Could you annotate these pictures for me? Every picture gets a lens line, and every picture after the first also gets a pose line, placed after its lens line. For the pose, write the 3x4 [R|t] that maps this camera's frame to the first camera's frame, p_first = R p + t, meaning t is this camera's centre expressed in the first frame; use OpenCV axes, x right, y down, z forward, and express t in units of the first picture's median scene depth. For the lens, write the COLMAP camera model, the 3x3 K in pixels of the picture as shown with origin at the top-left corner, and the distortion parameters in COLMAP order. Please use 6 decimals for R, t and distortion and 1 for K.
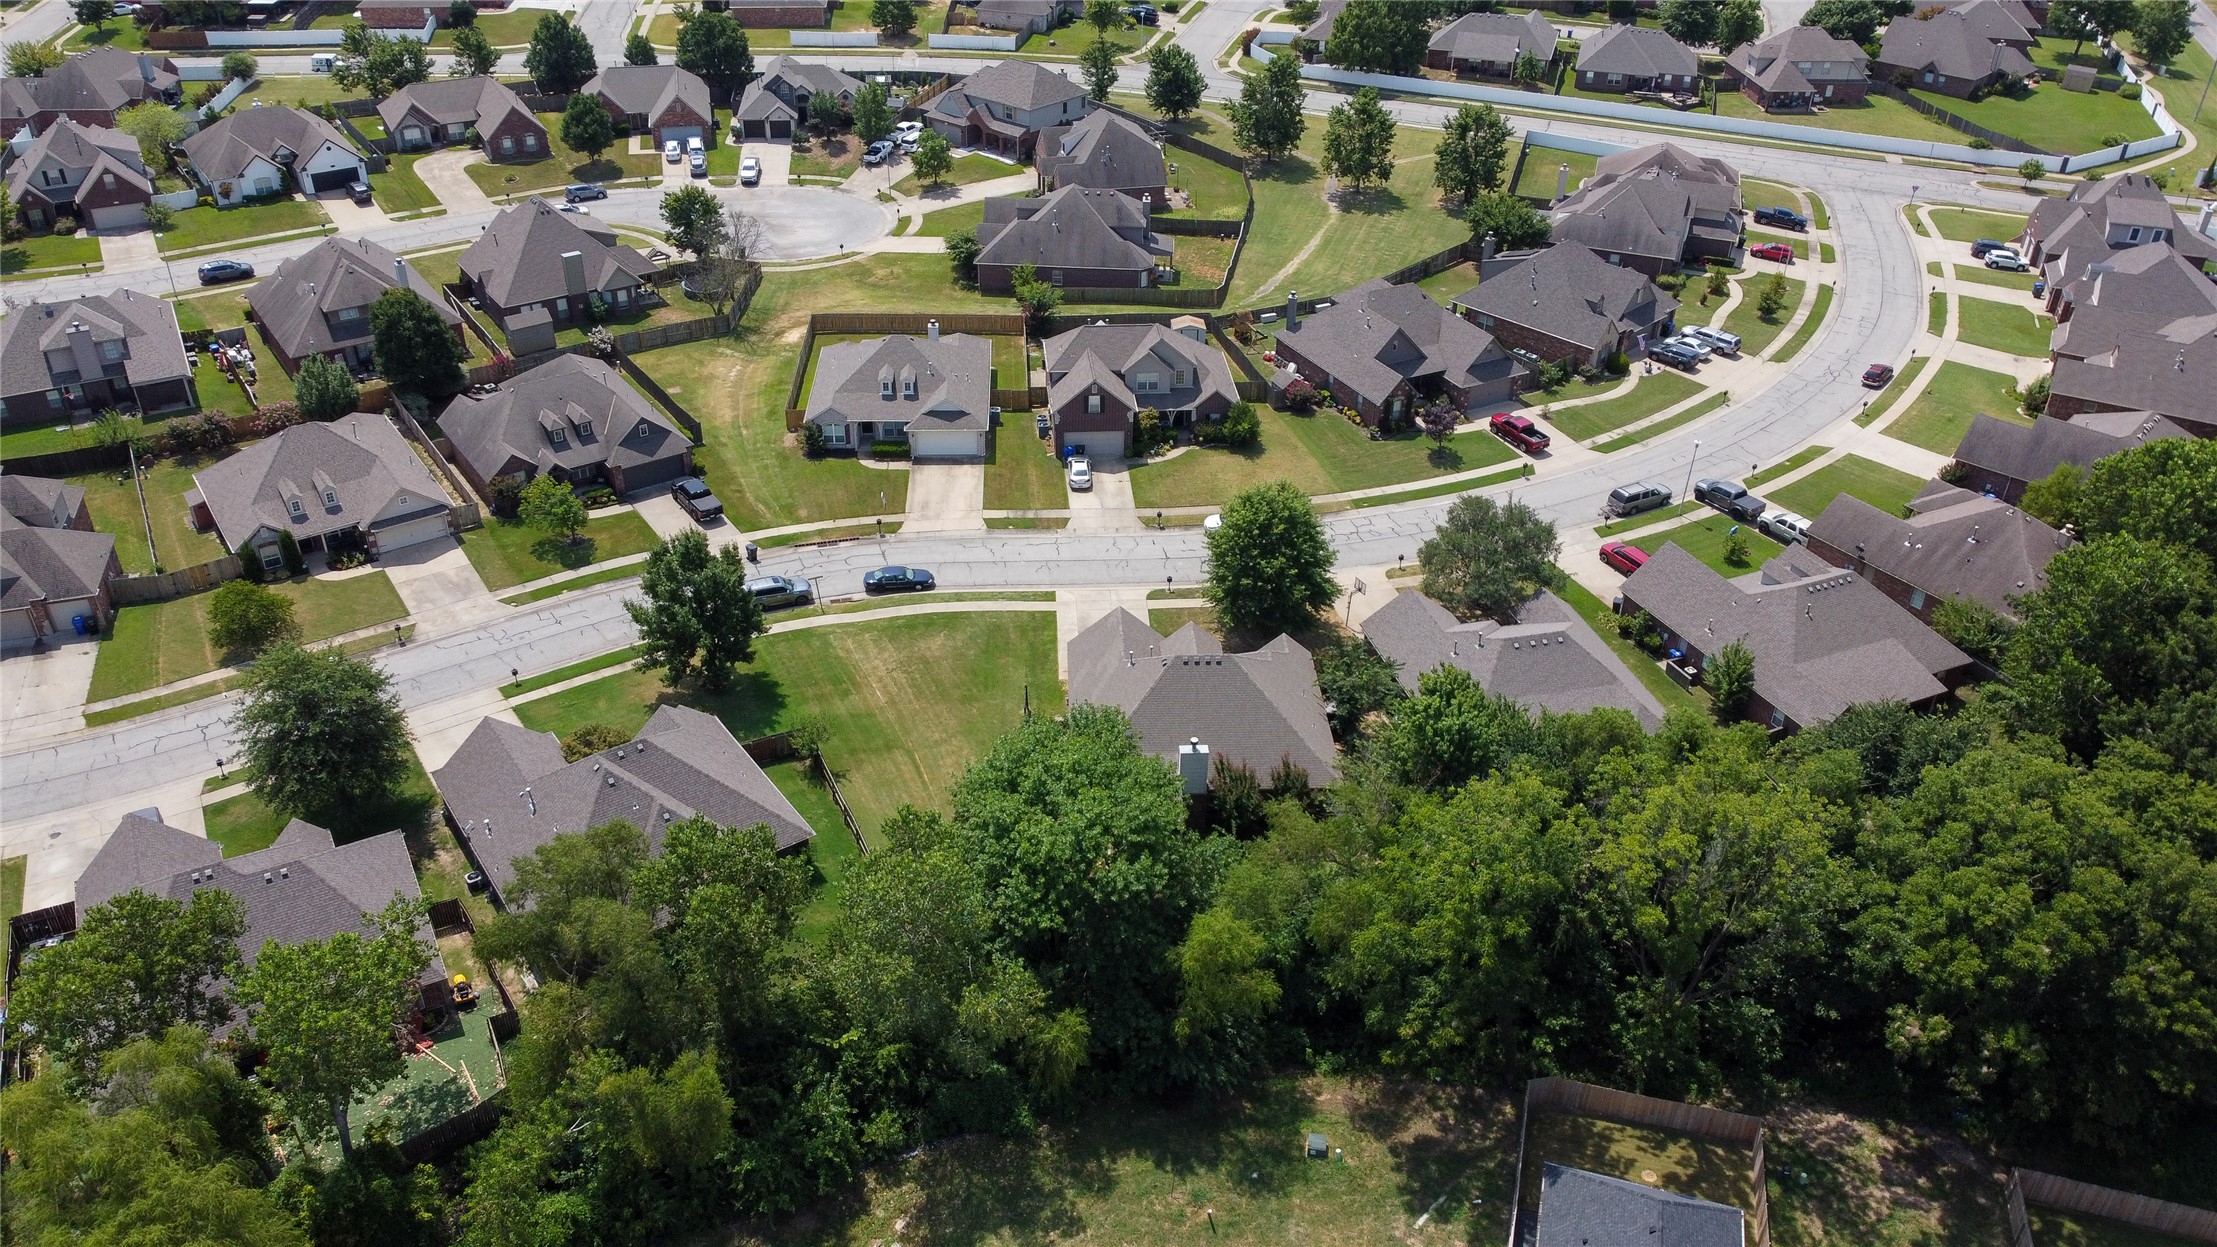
lens RADIAL K [[1643.4, 0, 1107.8], [0, 1643.4, 621.0], [0, 0, 1]] dist [-0.004281, -0.006808]
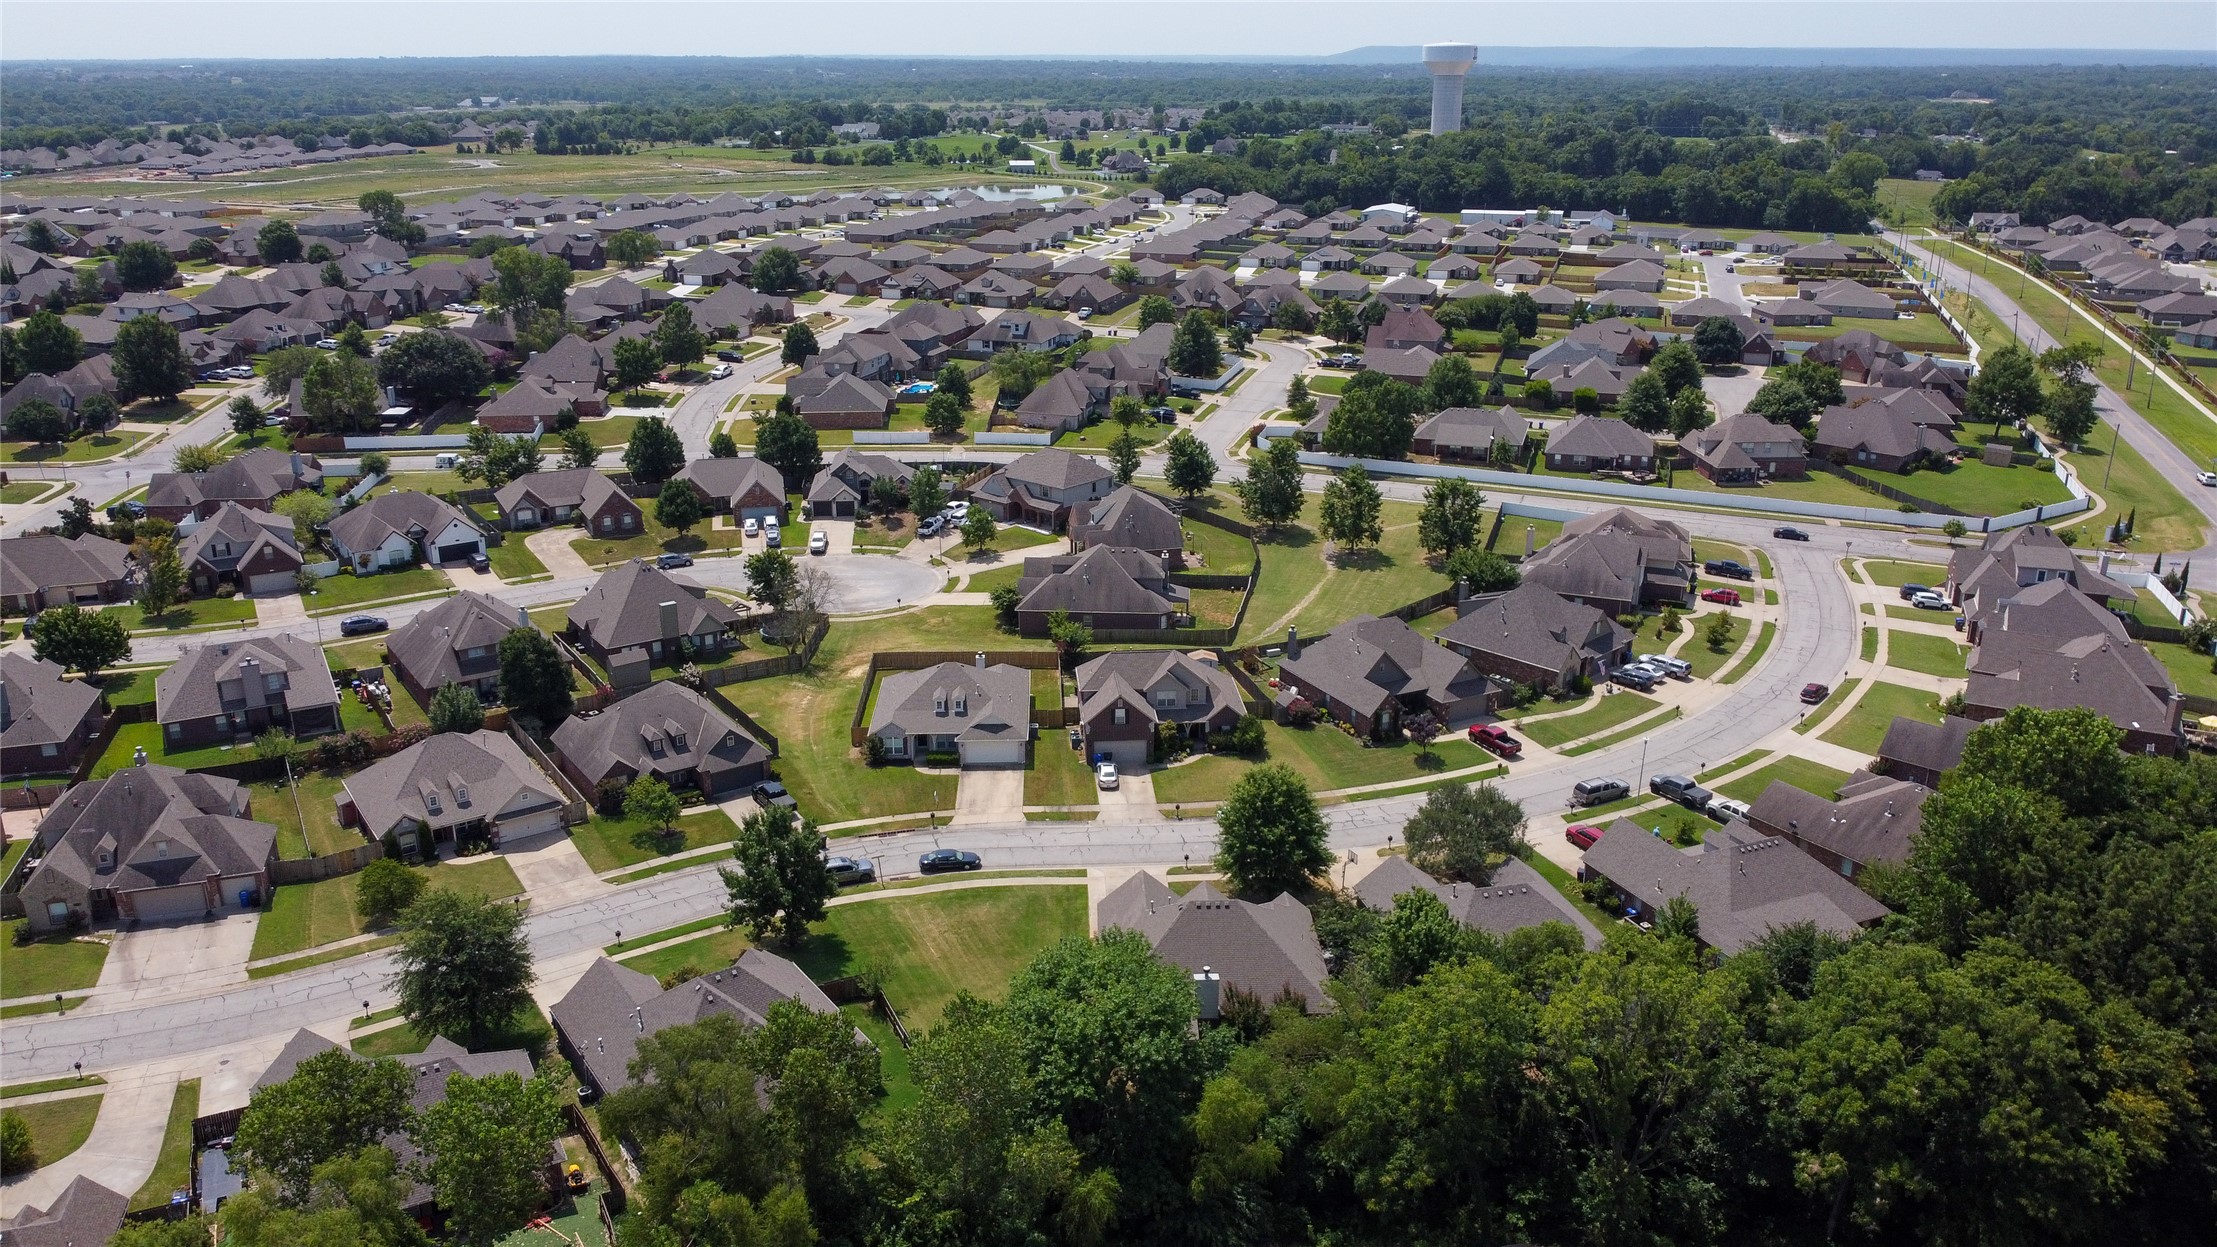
lens RADIAL K [[1643.4, 0, 1109.7], [0, 1643.4, 626.1], [0, 0, 1]] dist [-0.004281, -0.006808]
pose [[0.999797, -0.011343, -0.016623, 0.004299], [0.007091, 0.971595, -0.236545, 0.080443], [0.018834, 0.236380, 0.971478, -0.136322]]
